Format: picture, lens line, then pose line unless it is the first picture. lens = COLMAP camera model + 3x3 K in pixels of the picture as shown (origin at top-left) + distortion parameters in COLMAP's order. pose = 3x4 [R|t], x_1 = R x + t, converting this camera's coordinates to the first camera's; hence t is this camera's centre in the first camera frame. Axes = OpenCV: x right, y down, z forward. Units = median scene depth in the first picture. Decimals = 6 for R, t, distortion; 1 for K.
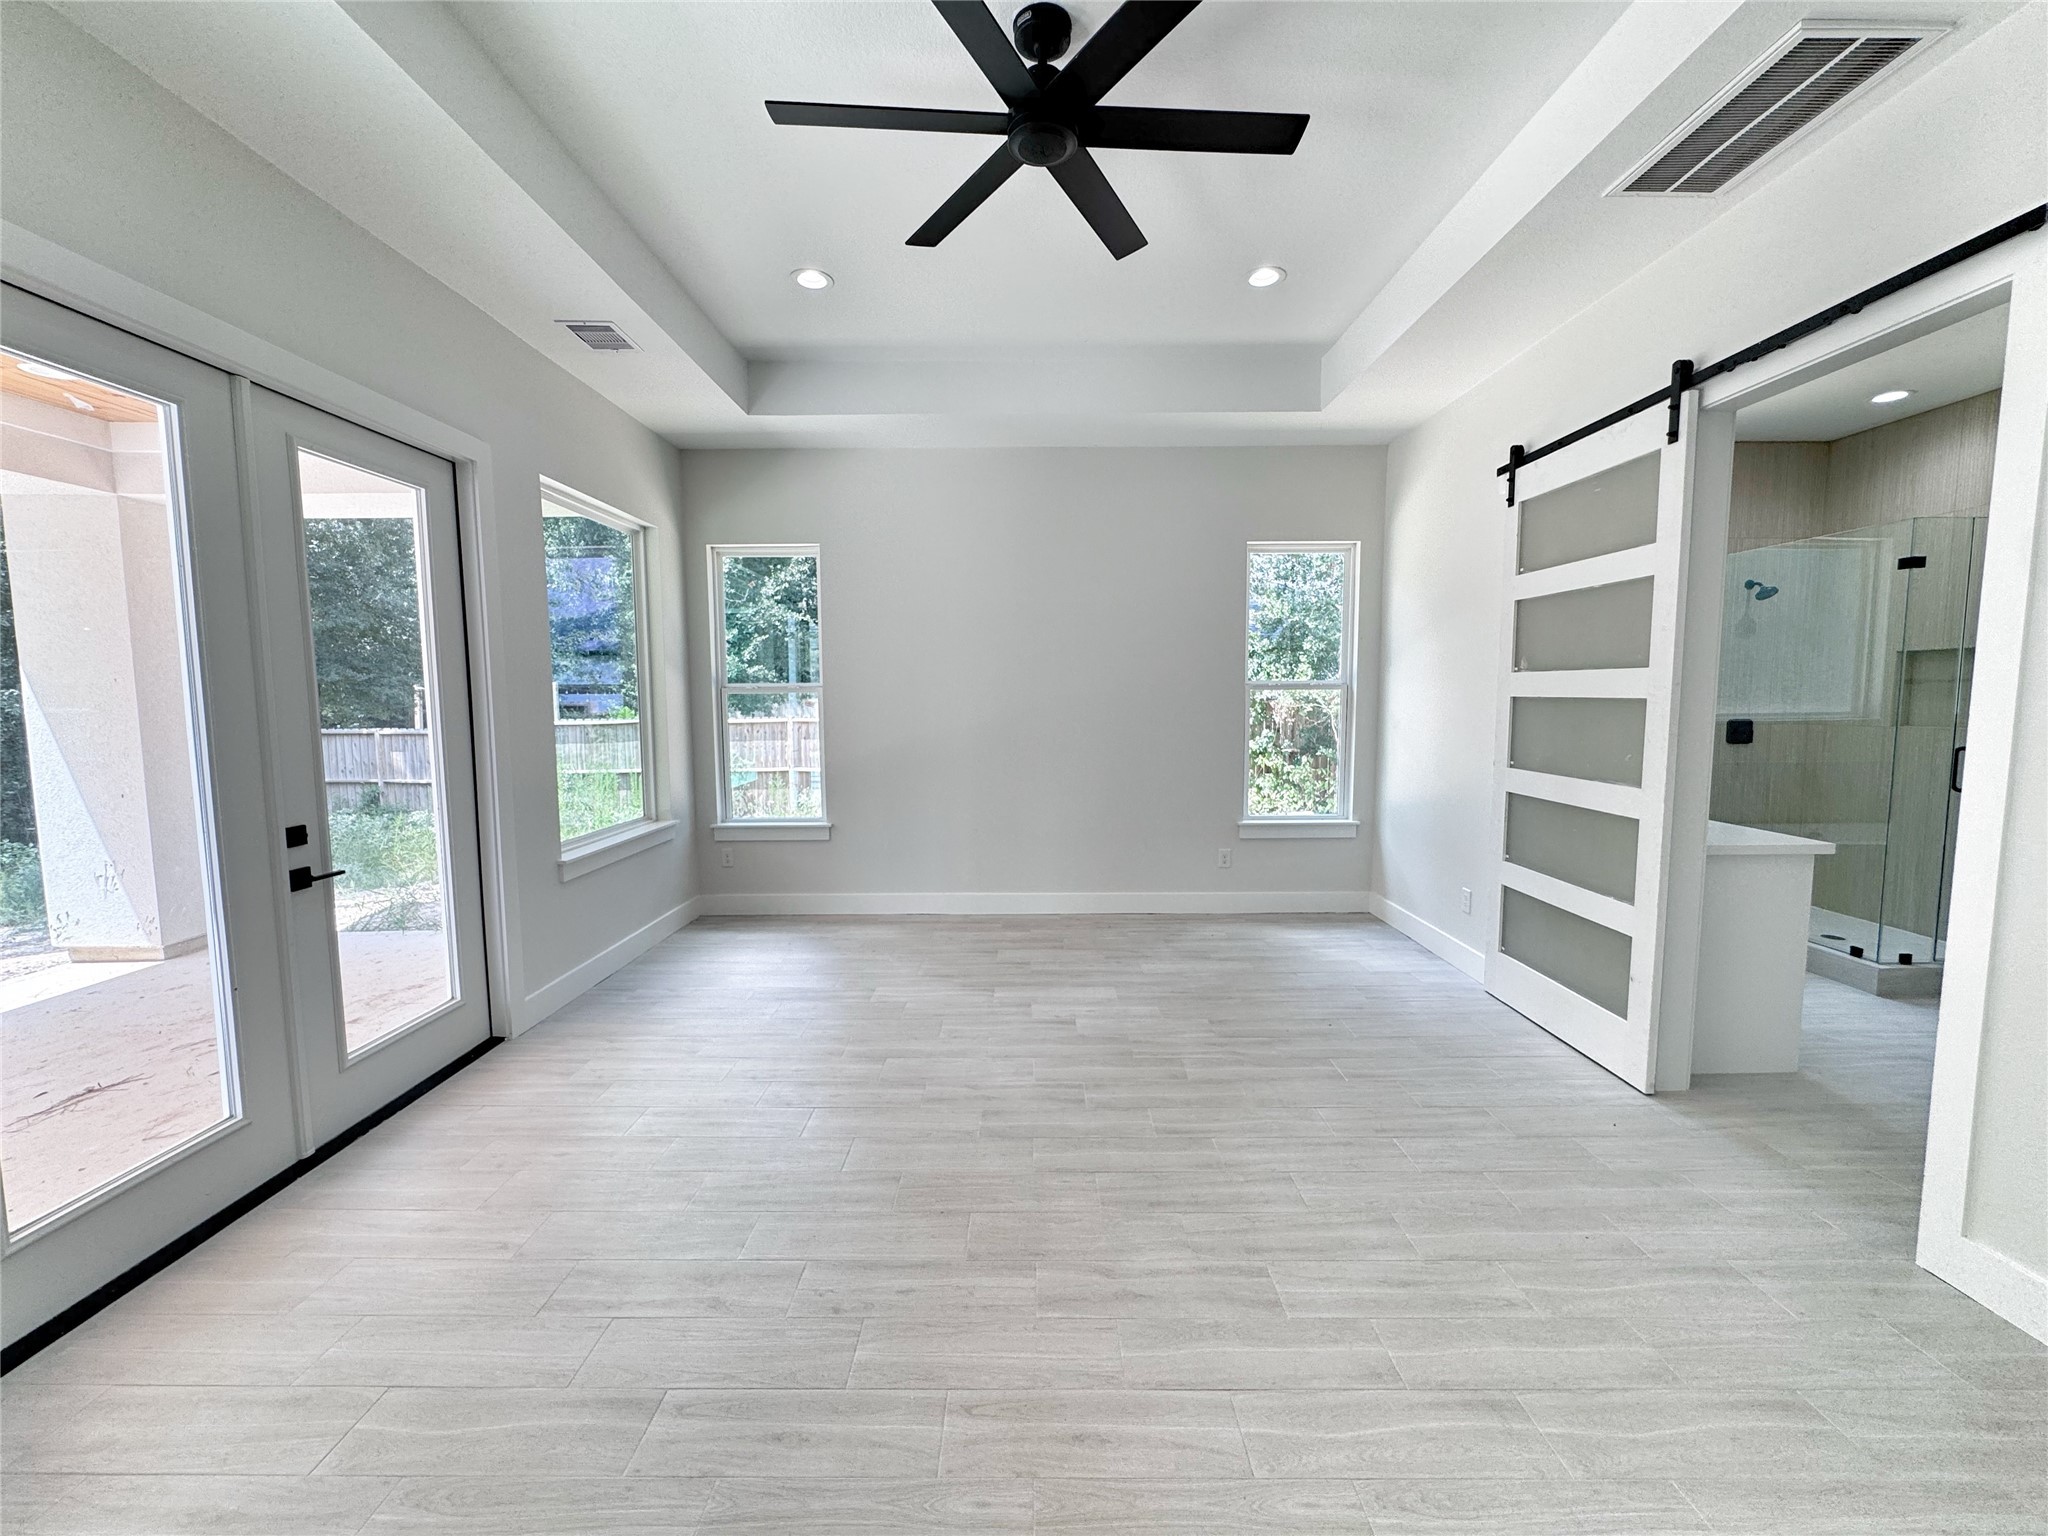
lens RADIAL K [[818.6, 0, 1025.6], [0, 818.6, 763.1], [0, 0, 1]] dist [-0.001266, -0.000006]
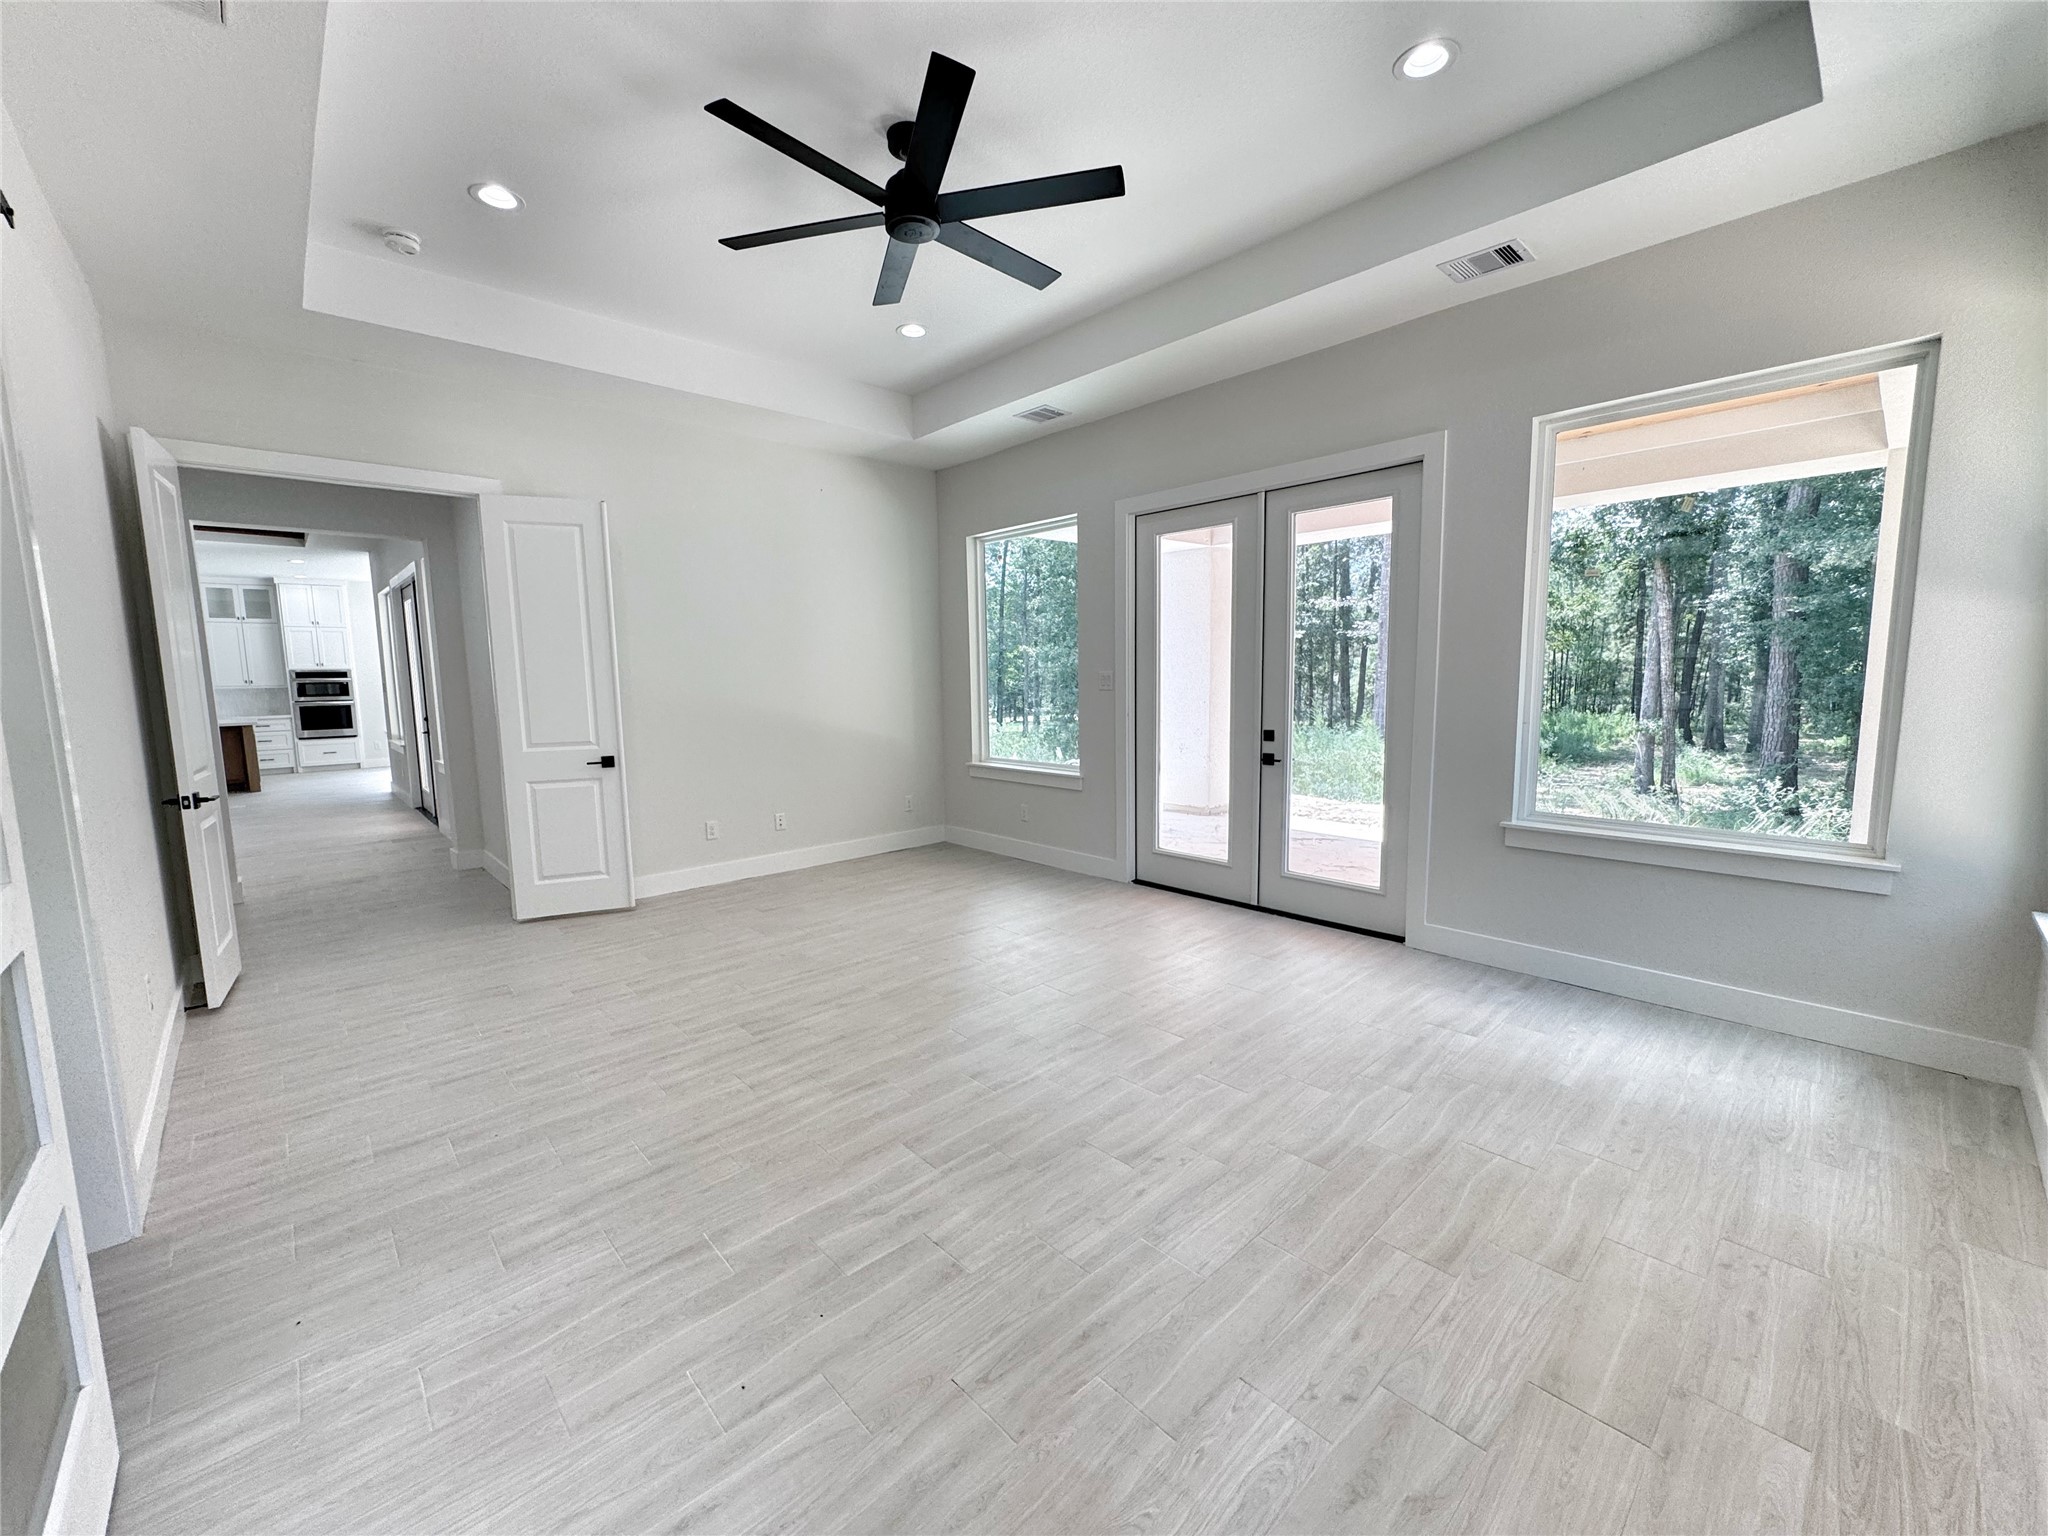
lens RADIAL K [[818.6, 0, 1027.0], [0, 818.6, 765.3], [0, 0, 1]] dist [-0.001266, -0.000006]
pose [[-0.728531, 0.094114, -0.678517, 0.648626], [-0.036667, 0.983739, 0.175819, -0.127658], [0.684031, 0.152969, -0.713233, 1.679070]]
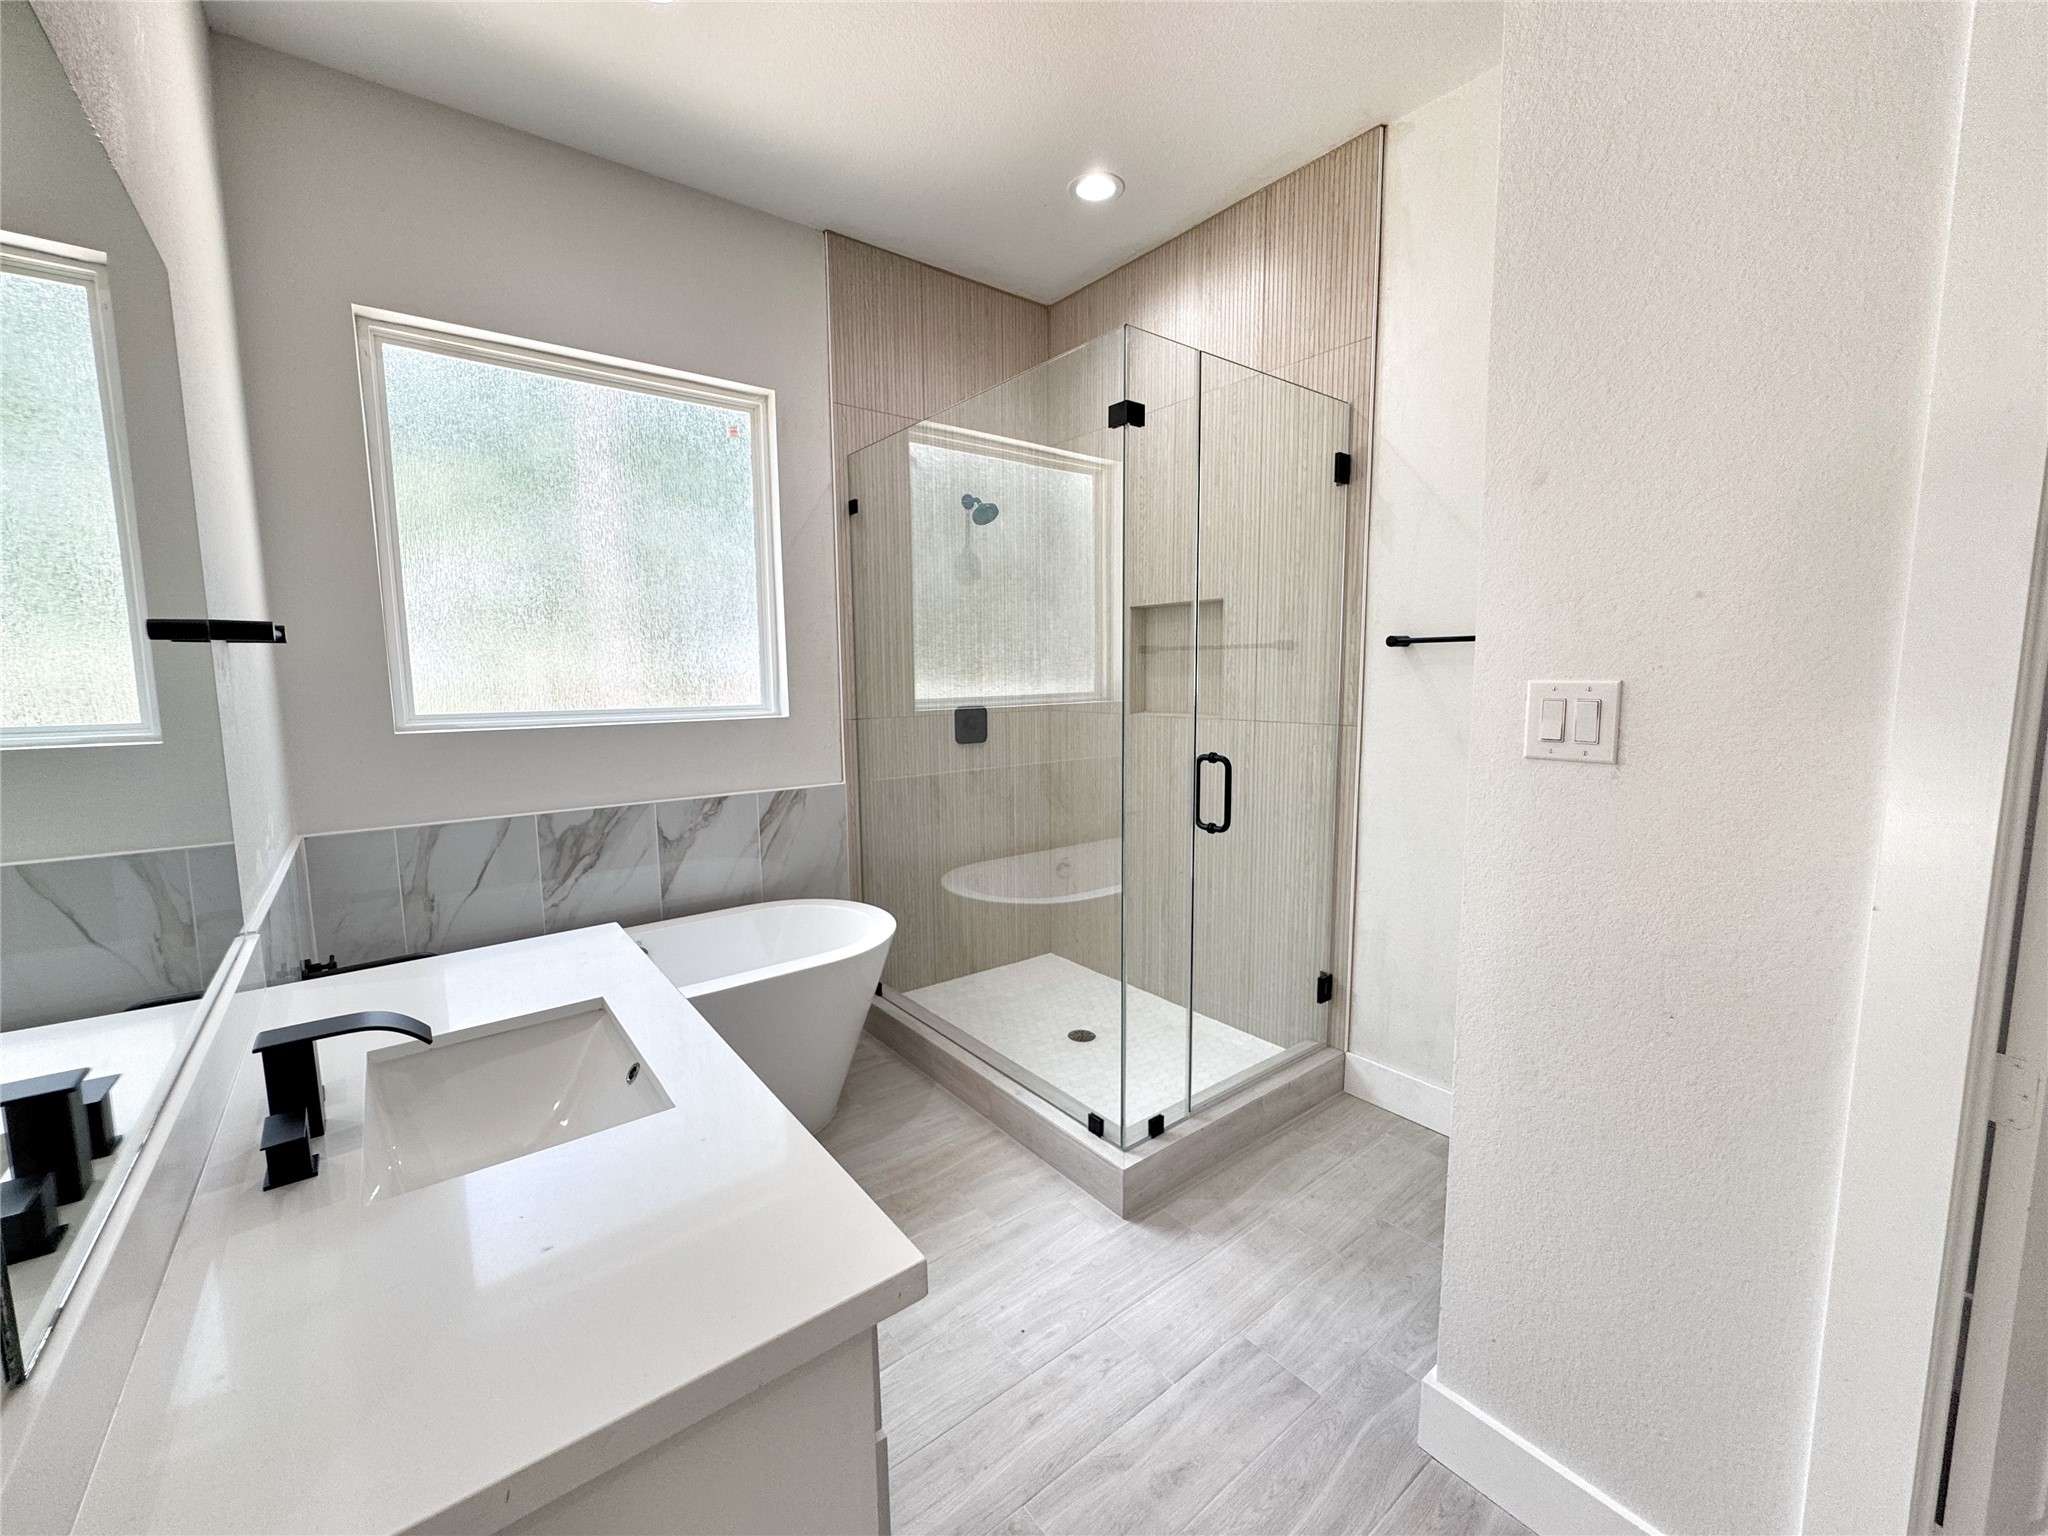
lens RADIAL K [[818.6, 0, 1018.7], [0, 818.6, 767.1], [0, 0, 1]] dist [-0.001266, -0.000006]
pose [[0.791534, -0.074008, 0.606627, 0.446576], [0.058520, 0.997258, 0.045308, -0.028922], [-0.608316, -0.000363, 0.793695, 0.401795]]
